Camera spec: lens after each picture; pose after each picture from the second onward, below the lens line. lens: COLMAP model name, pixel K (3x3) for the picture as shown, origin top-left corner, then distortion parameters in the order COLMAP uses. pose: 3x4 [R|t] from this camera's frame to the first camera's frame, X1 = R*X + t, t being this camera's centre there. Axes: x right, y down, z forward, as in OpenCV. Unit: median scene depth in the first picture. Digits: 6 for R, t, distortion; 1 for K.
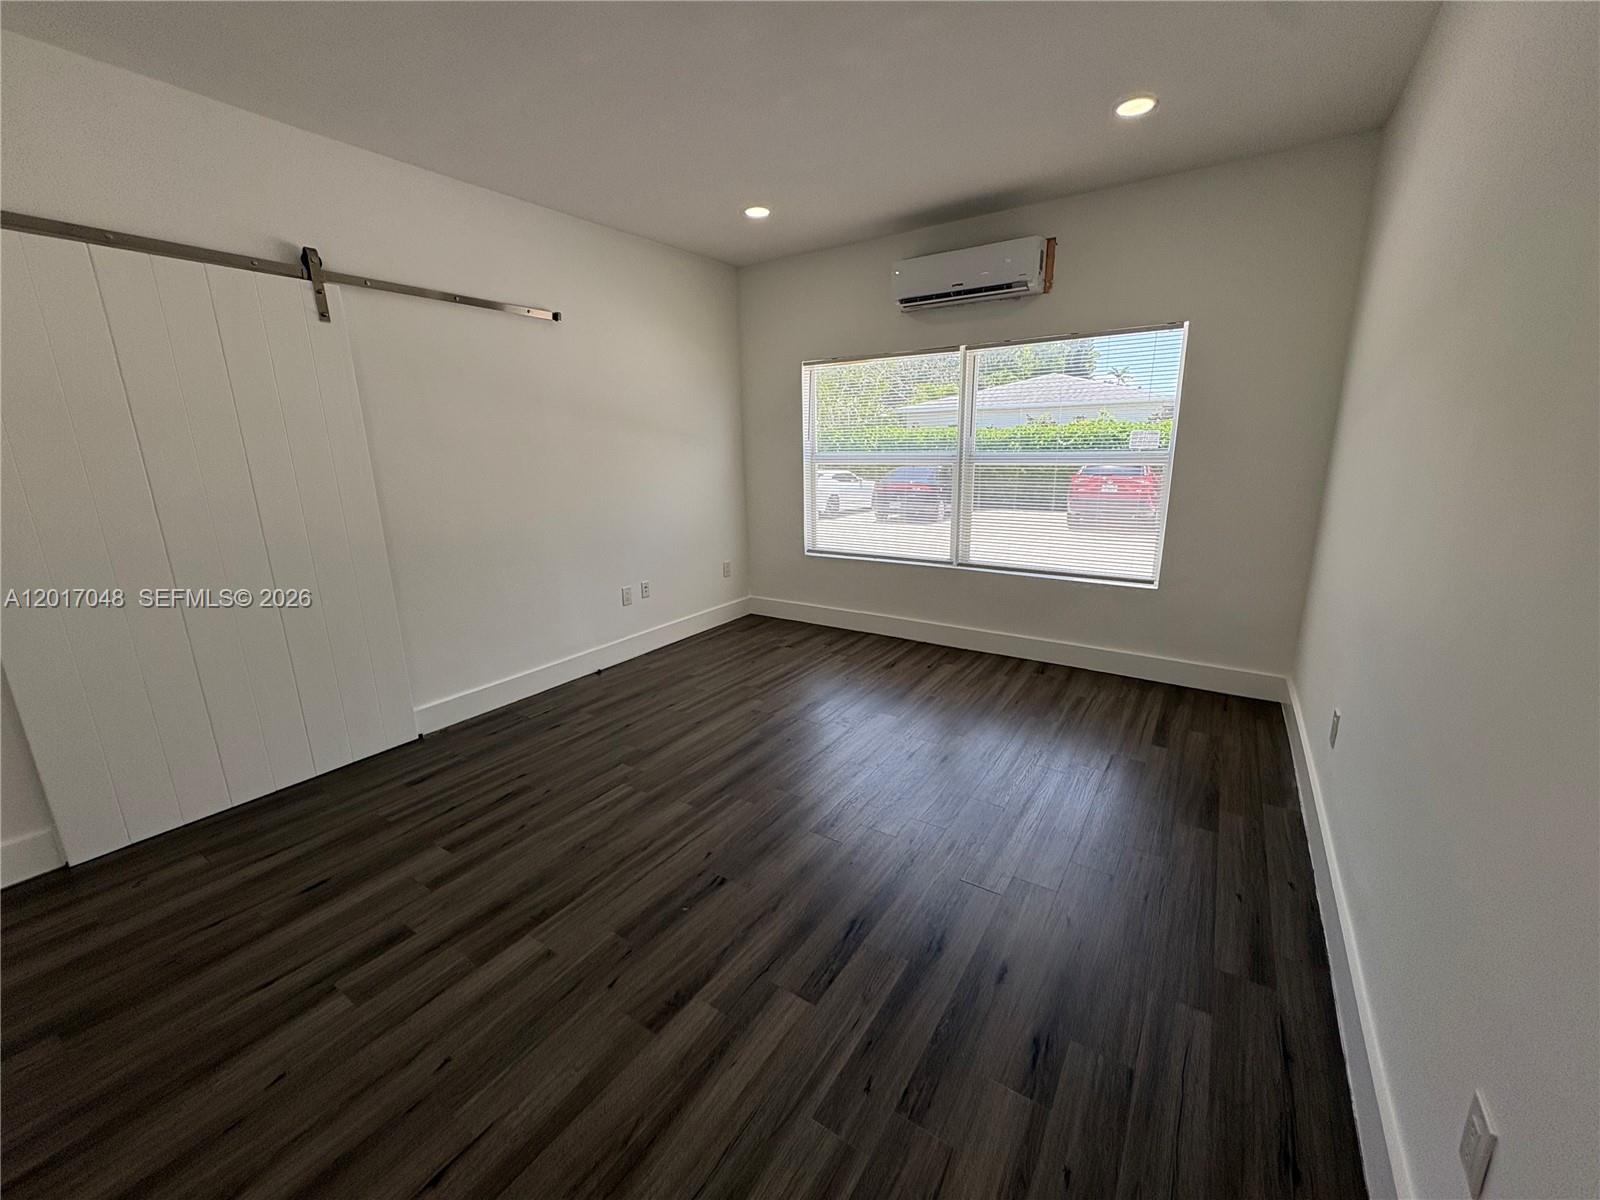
lens RADIAL K [[638.3, 0, 800.0], [0, 638.3, 600.0], [0, 0, 1]] dist [-0.001376, 0.000017]
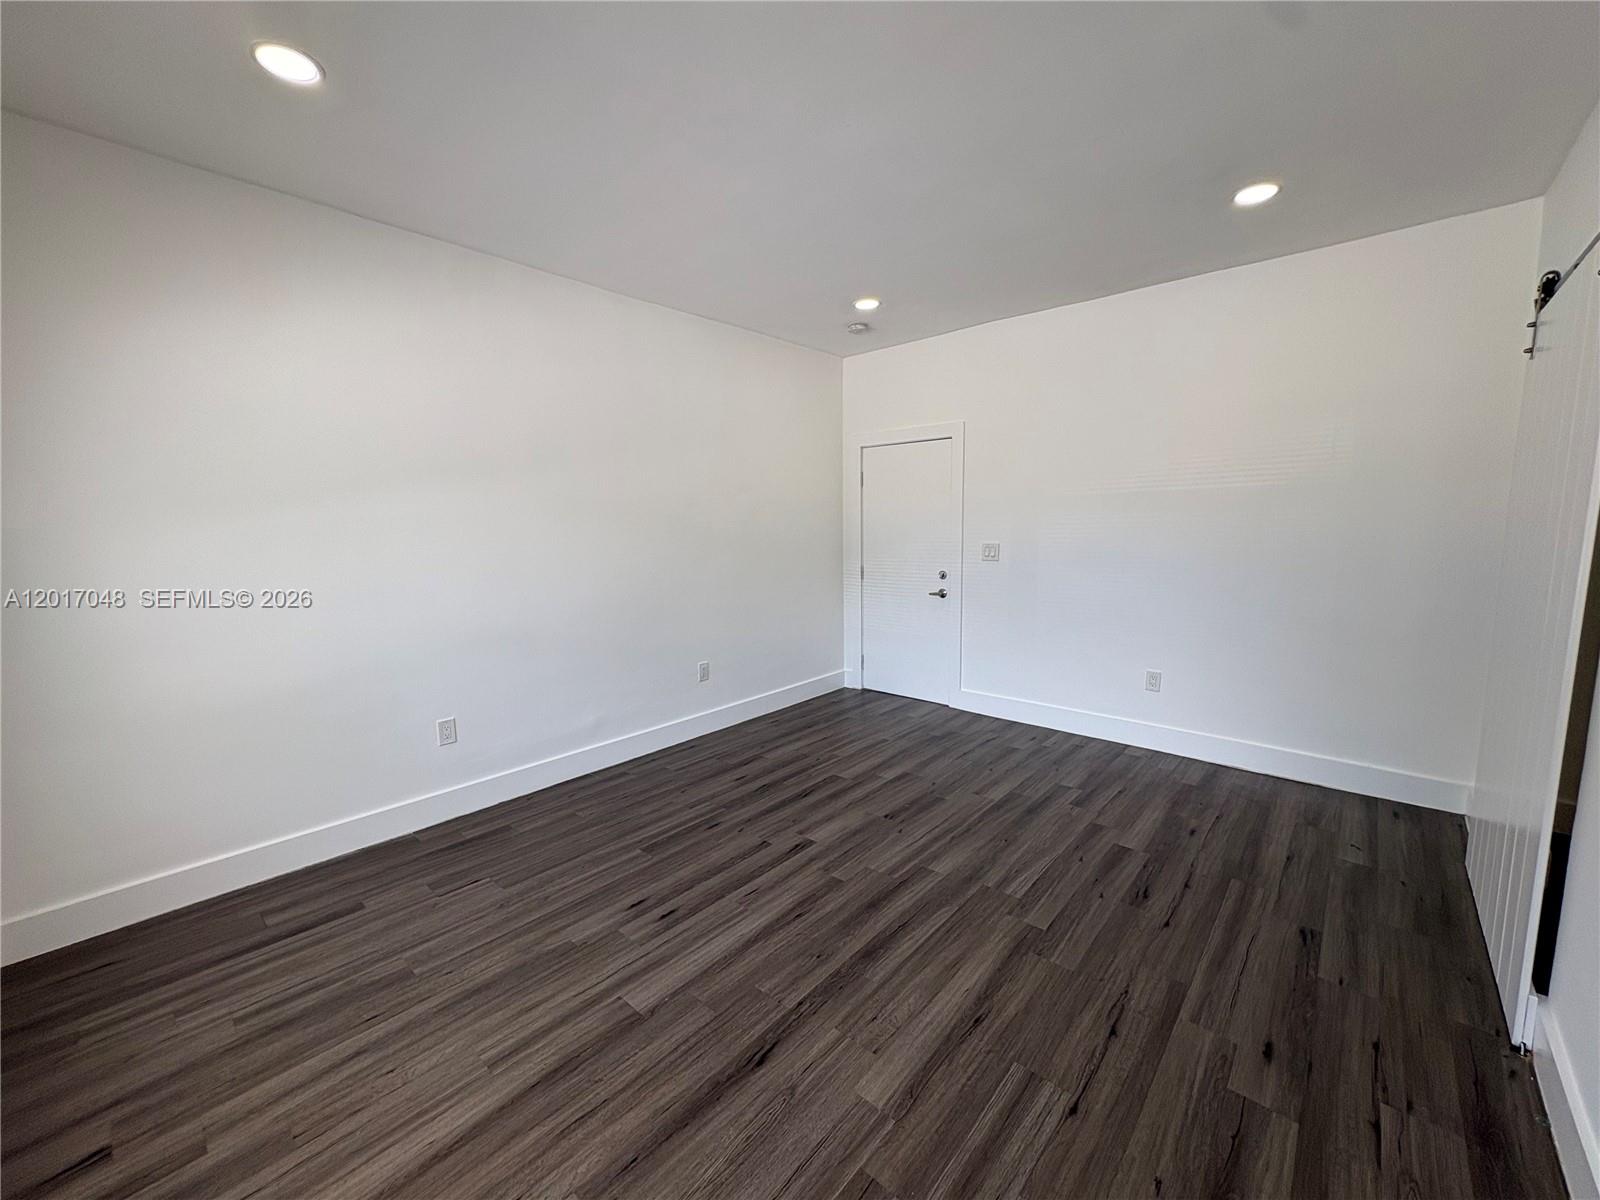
lens RADIAL K [[638.3, 0, 800.0], [0, 638.3, 600.0], [0, 0, 1]] dist [-0.001376, 0.000017]
pose [[-0.989113, 0.015214, 0.146368, -0.118923], [0.066146, 0.934463, 0.349861, -0.426646], [-0.131452, 0.355734, -0.925297, 1.745846]]
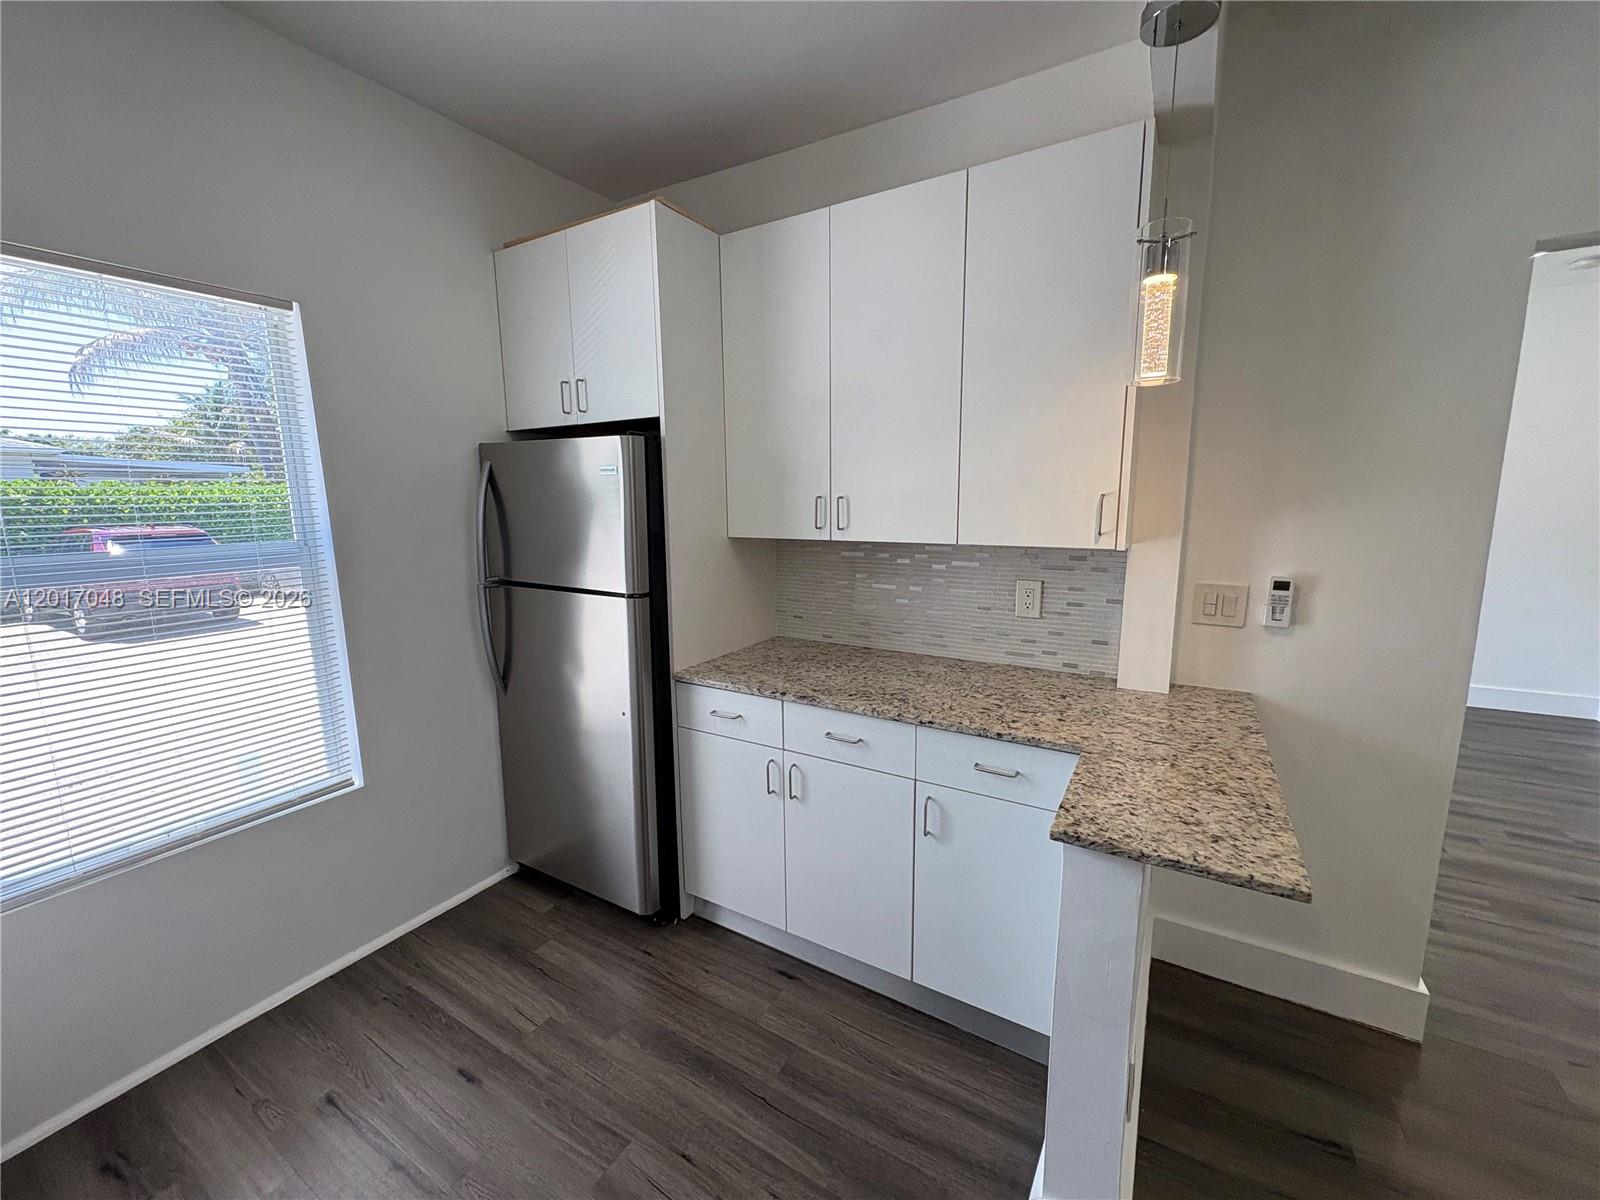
lens RADIAL K [[638.3, 0, 800.0], [0, 638.3, 600.0], [0, 0, 1]] dist [-0.001376, 0.000017]
pose [[-0.052753, -0.142776, 0.988348, -1.366235], [0.248543, 0.956704, 0.151471, -0.444384], [-0.967183, 0.253637, -0.014983, 1.771519]]
